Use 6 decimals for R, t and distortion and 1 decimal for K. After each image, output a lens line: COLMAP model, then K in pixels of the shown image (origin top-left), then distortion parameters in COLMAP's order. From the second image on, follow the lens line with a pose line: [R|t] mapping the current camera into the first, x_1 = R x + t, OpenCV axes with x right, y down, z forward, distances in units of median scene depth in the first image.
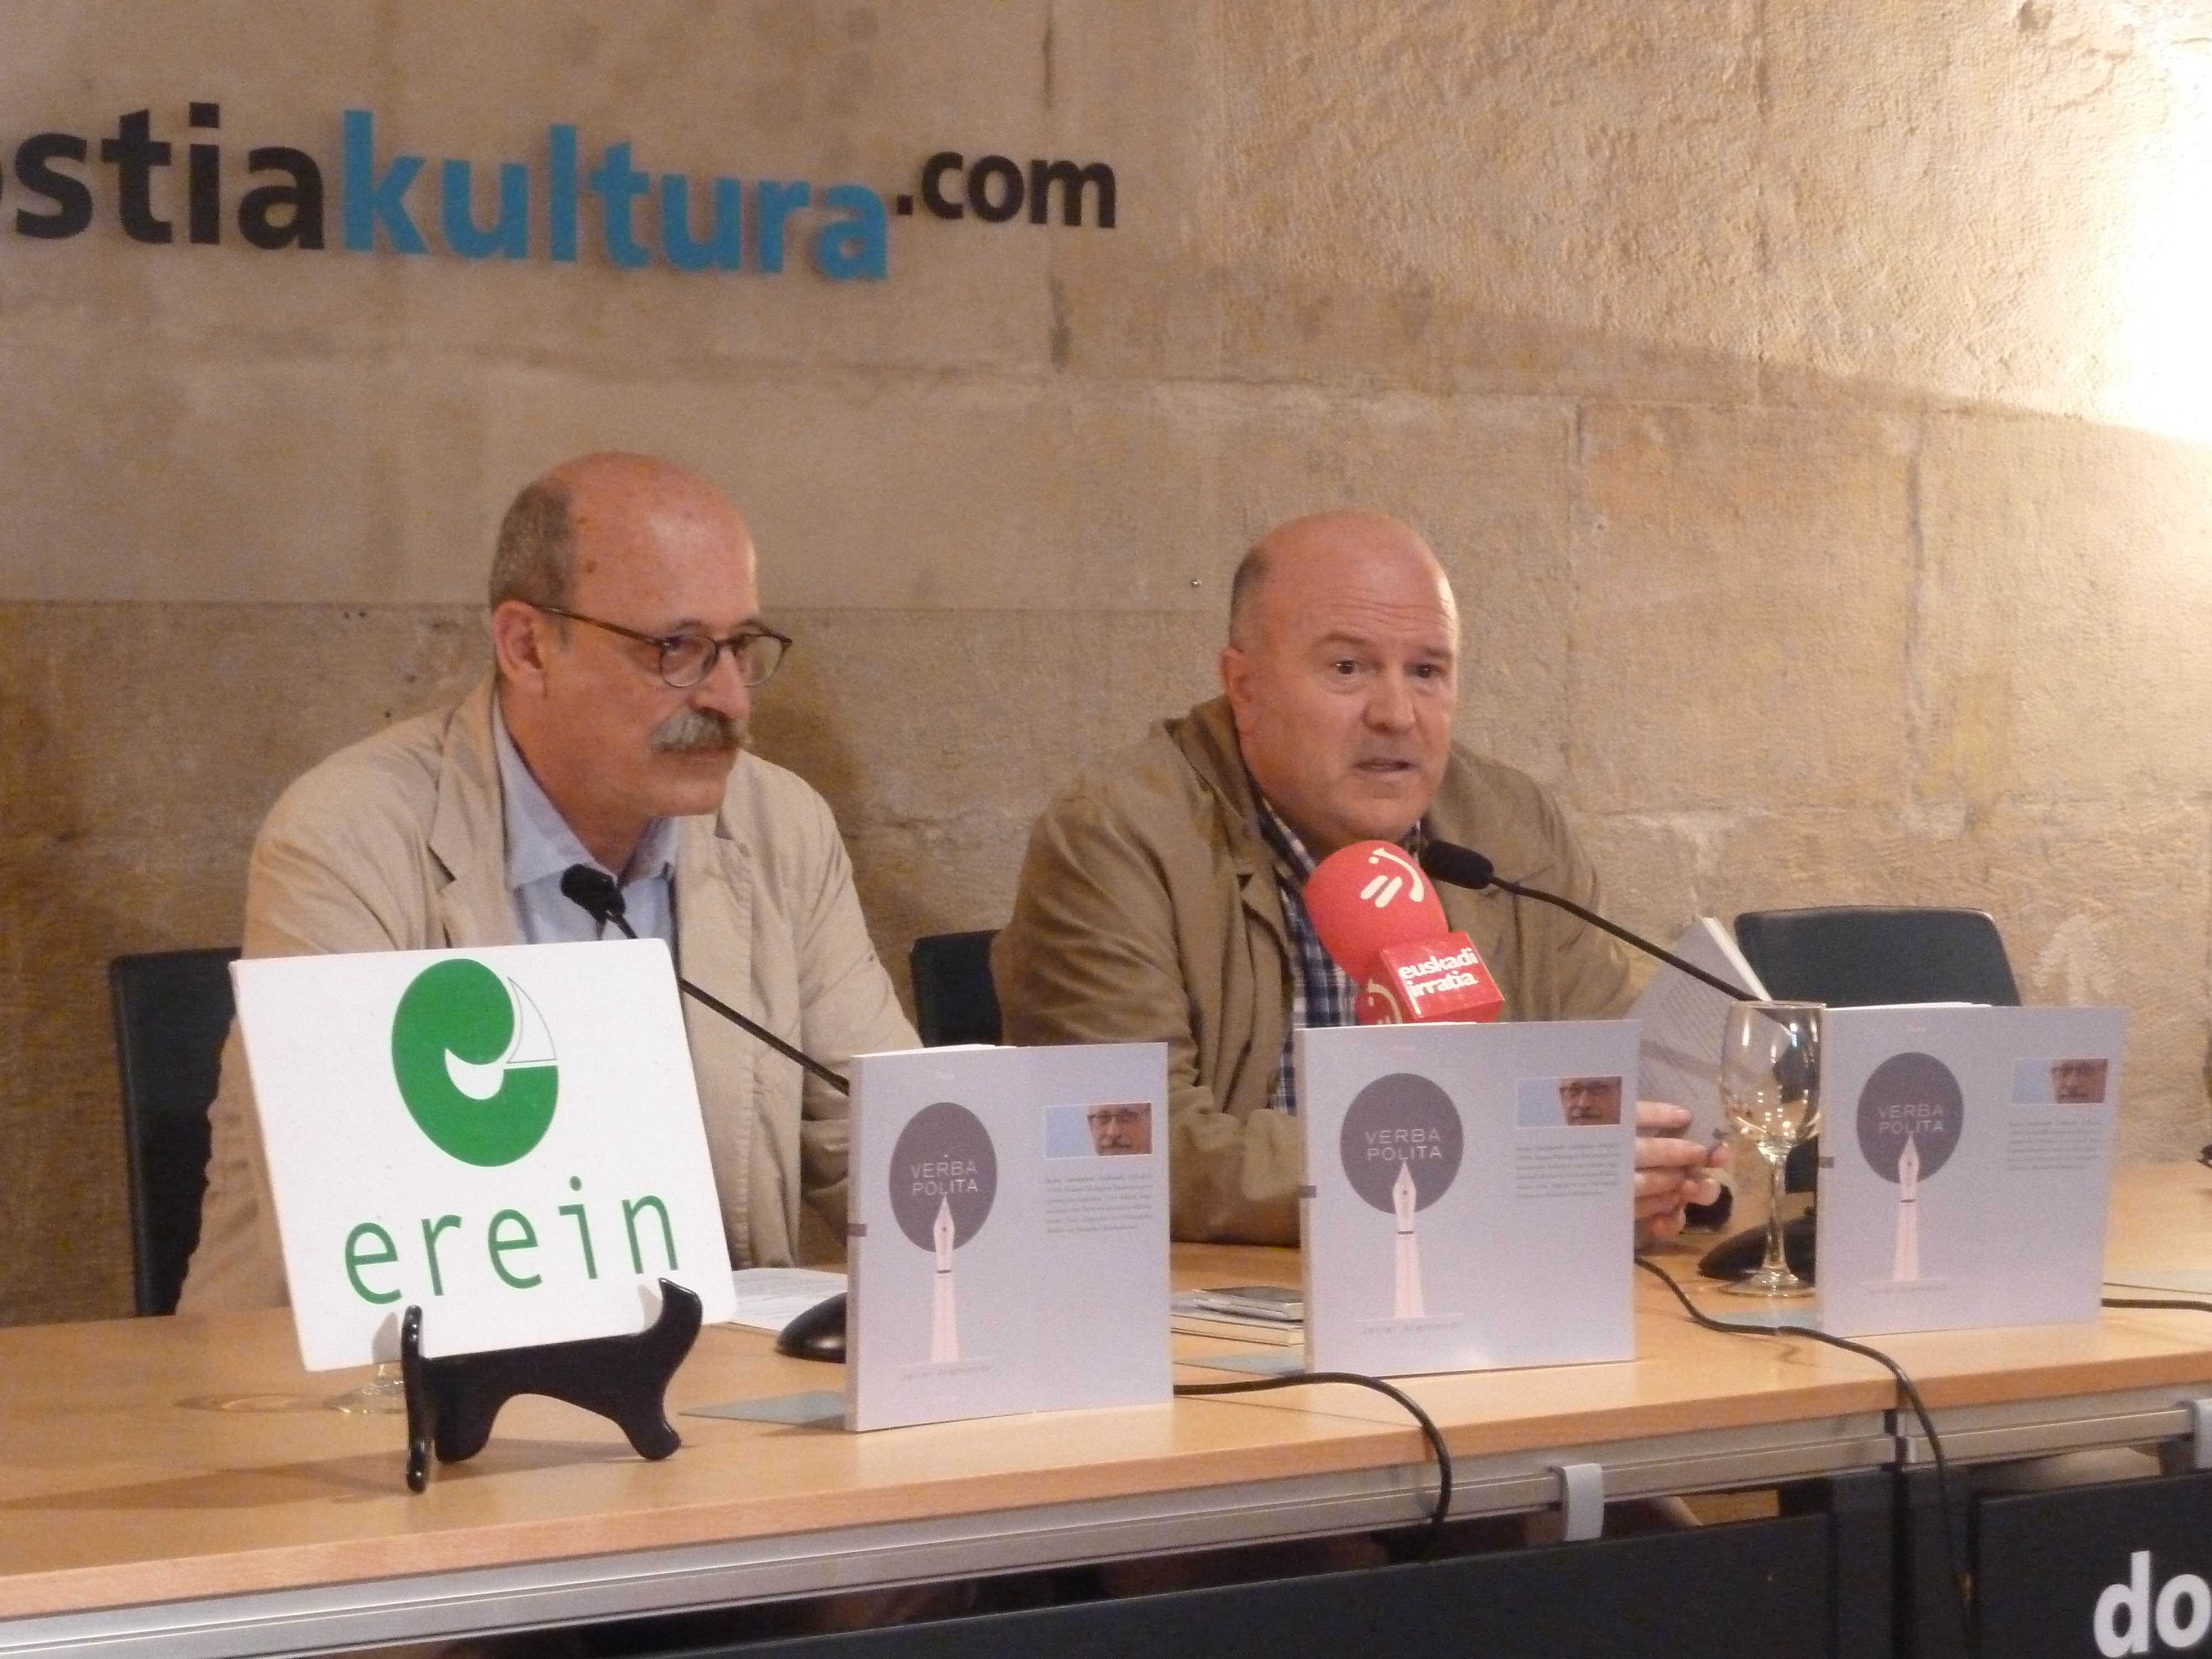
lens RADIAL K [[5871.8, 0, 1106.0], [0, 5871.8, 829.5], [0, 0, 1]] dist [-0.013861, 0.424824]
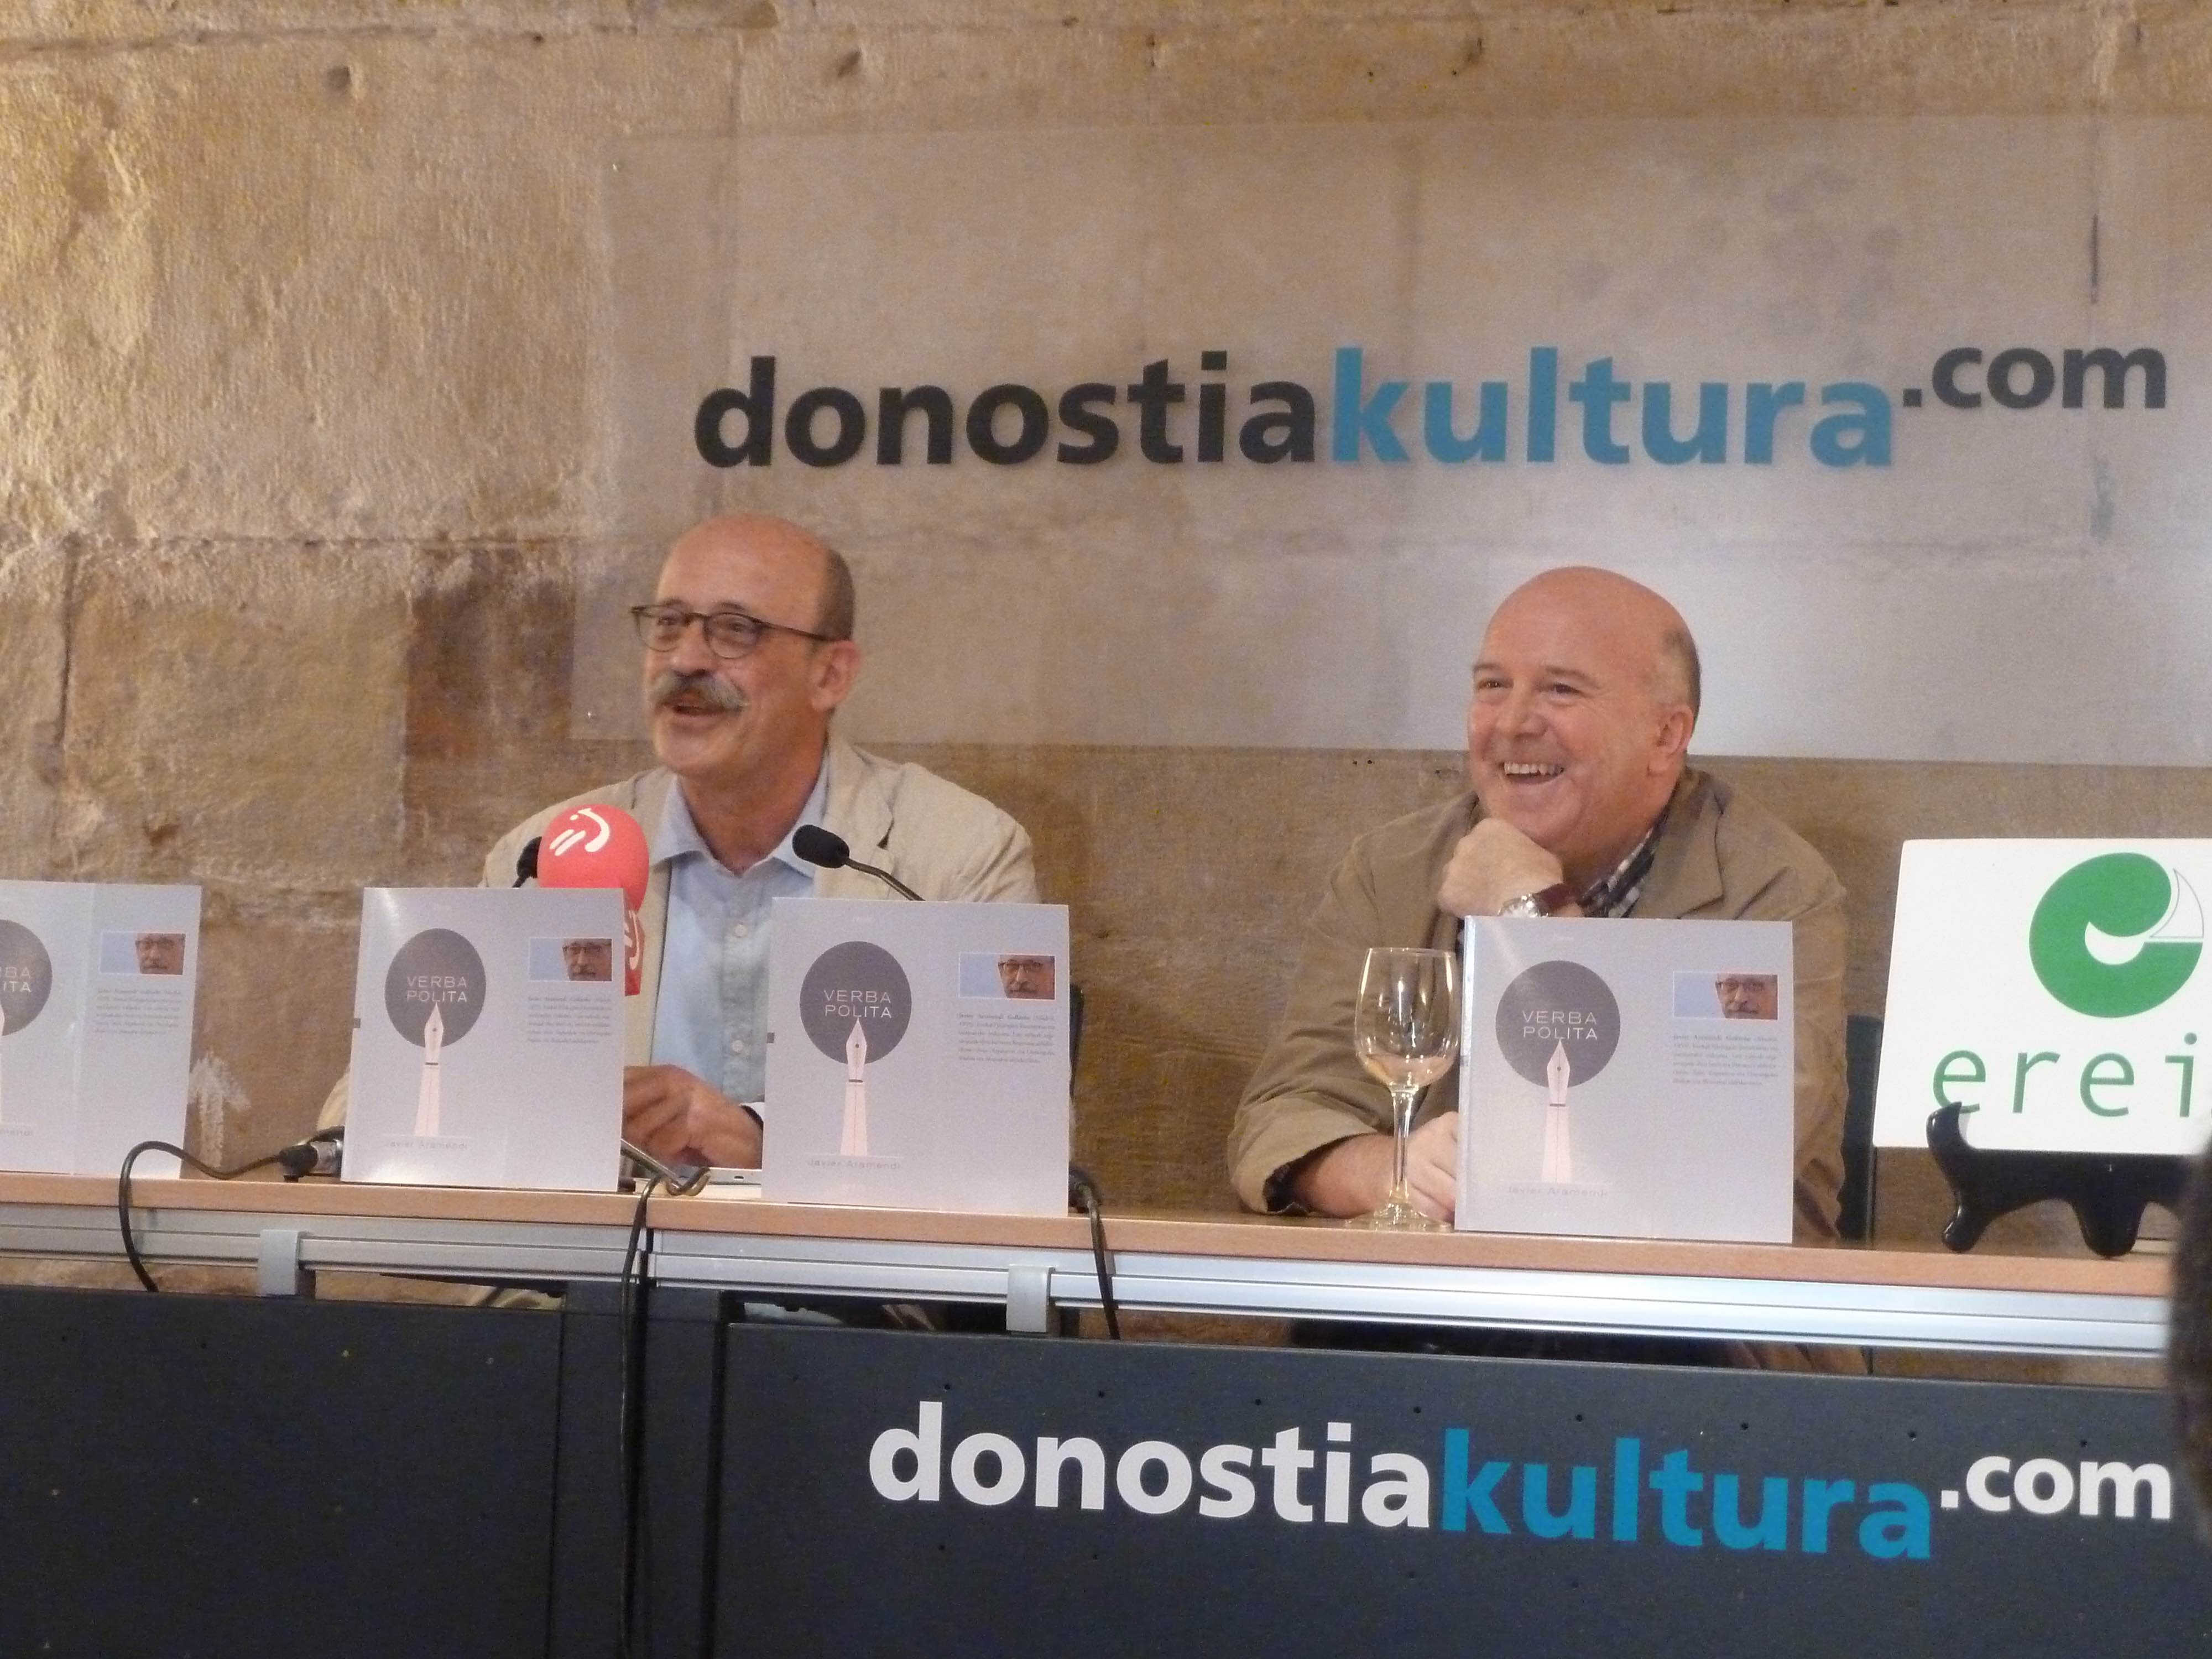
lens RADIAL K [[4874.9, 0, 1105.6], [0, 4874.9, 705.5], [0, 0, 1]] dist [0.055221, -0.256560]
pose [[0.612523, -0.052972, -0.788676, 0.649478], [-0.062114, 0.991441, -0.114831, 0.072355], [0.788009, 0.119324, 0.603990, 0.360738]]
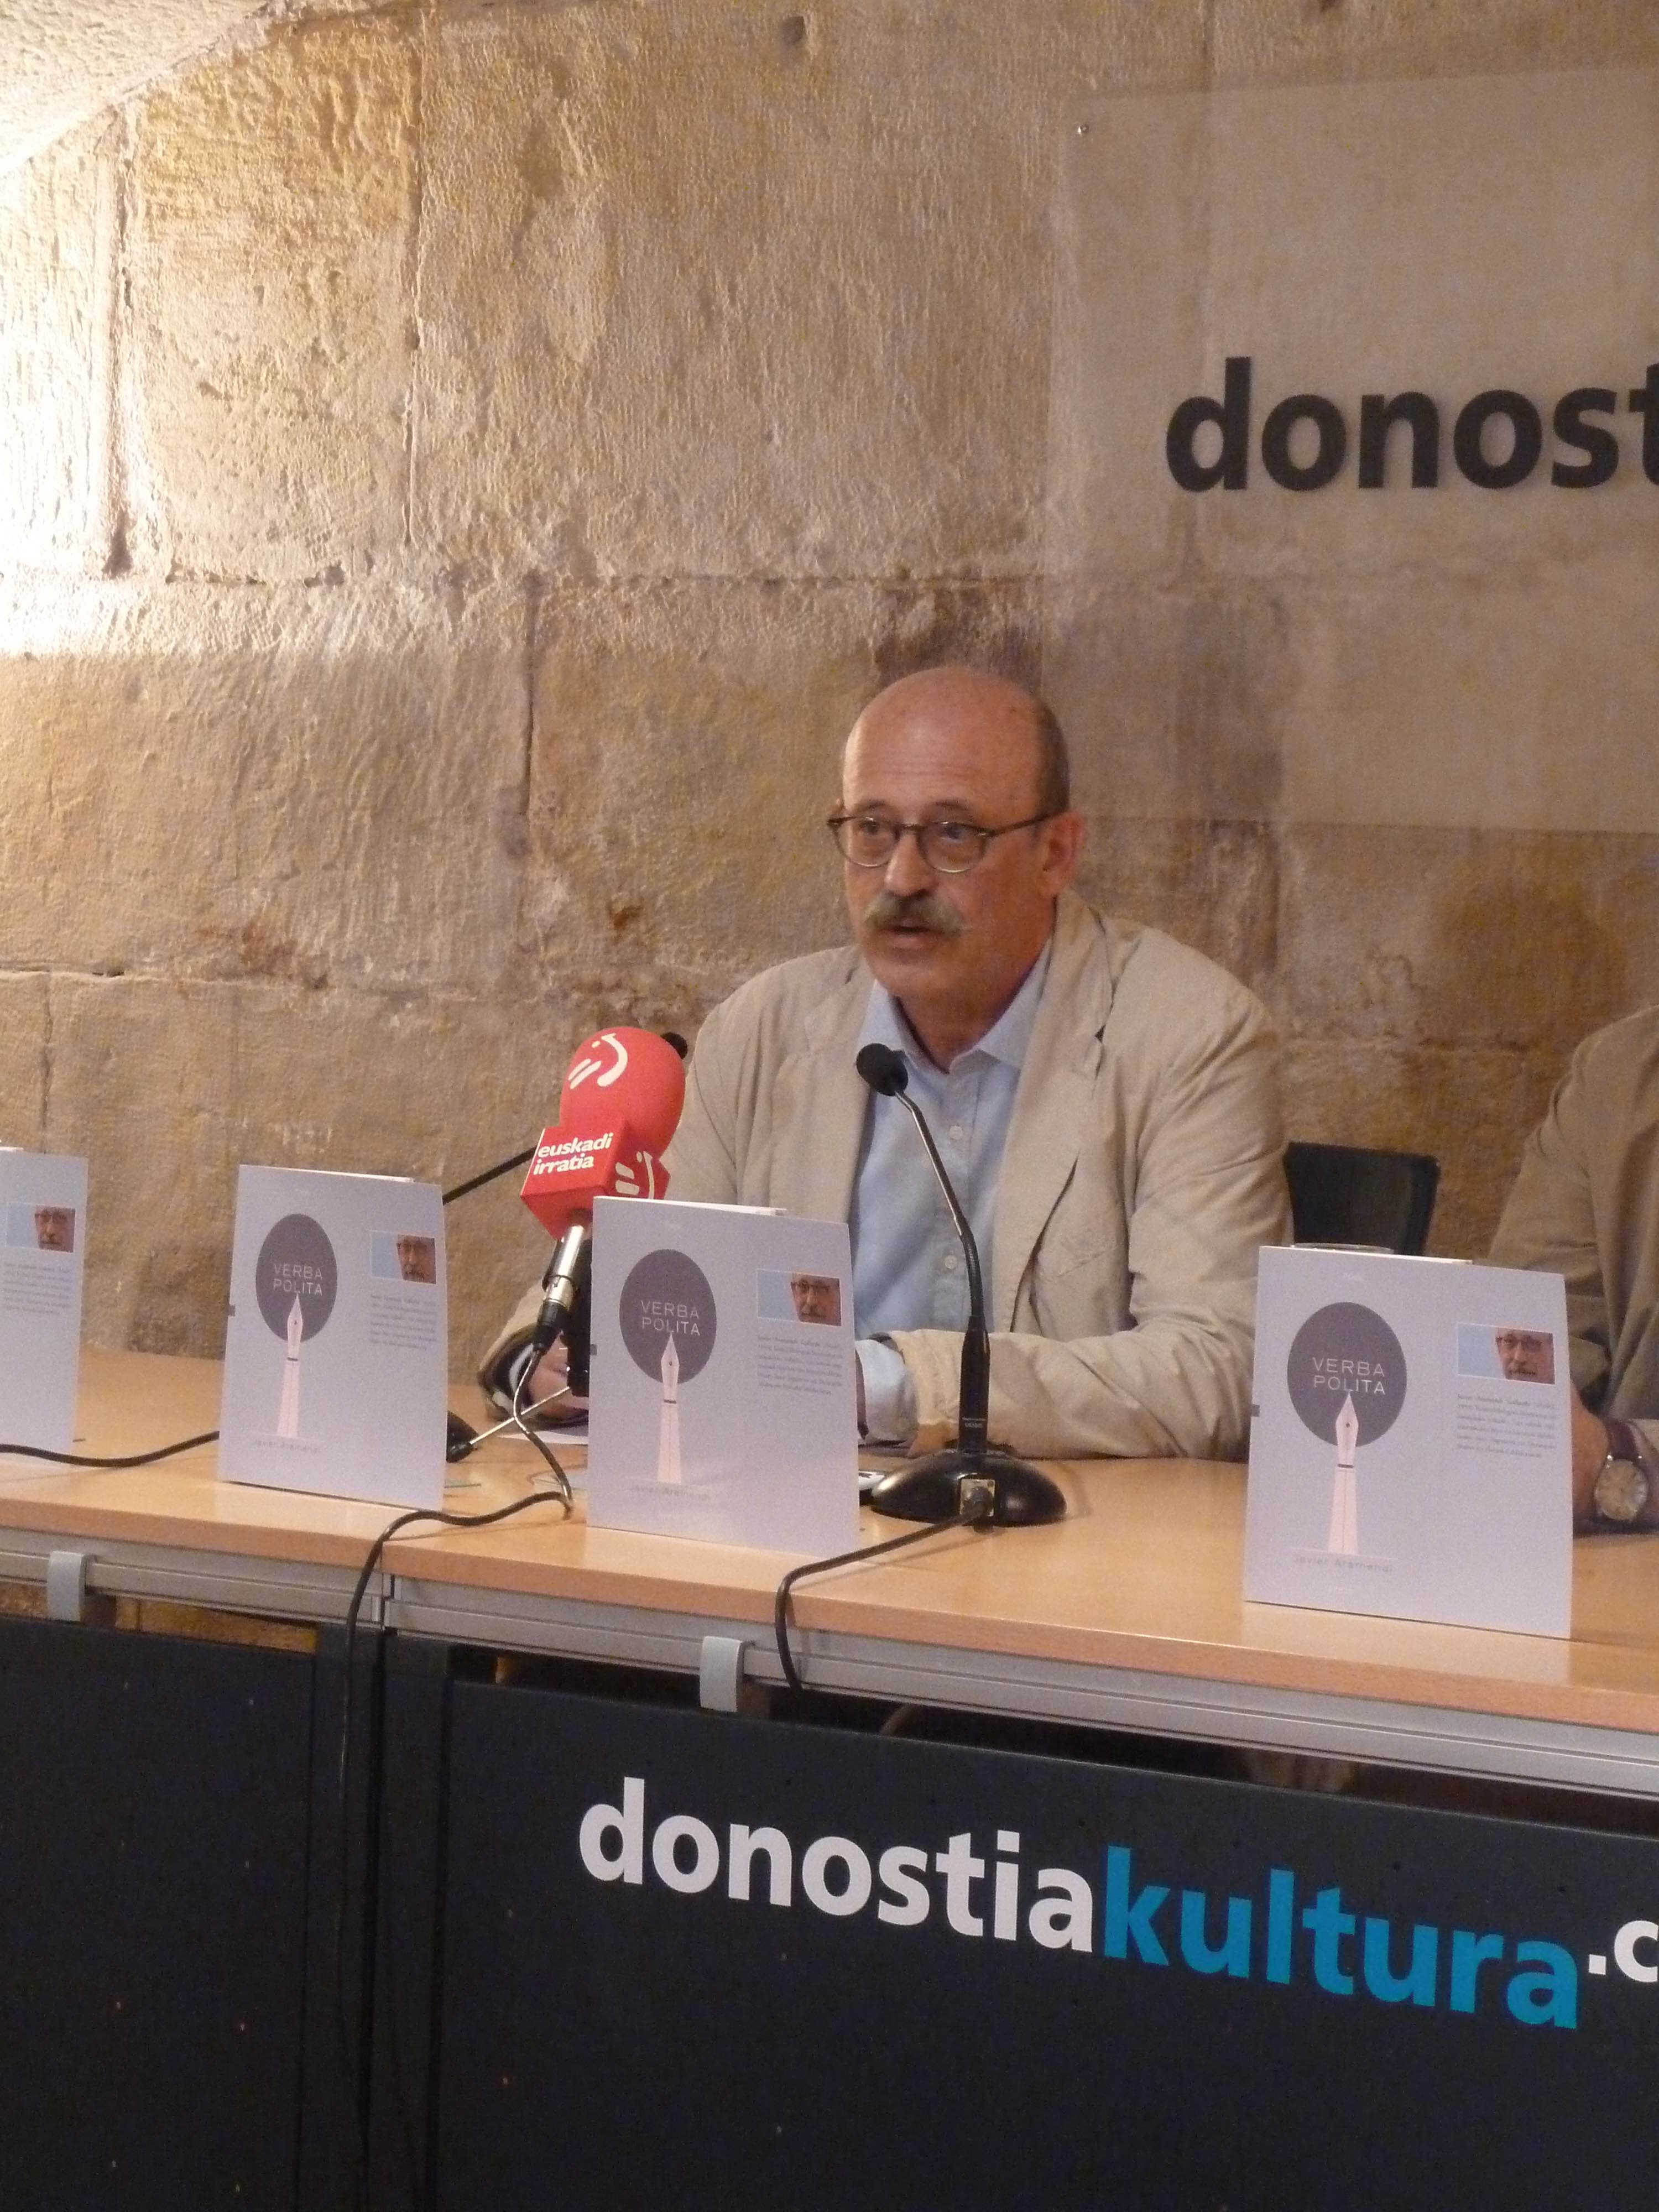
lens RADIAL K [[6348.3, 0, 829.5], [0, 6348.3, 1106.0], [0, 0, 1]] dist [0.191968, -2.263894]
pose [[0.295447, 0.047454, -0.954180, 0.865738], [-0.065090, 0.997445, 0.029452, -0.014405], [0.953139, 0.053406, 0.297780, 0.526711]]
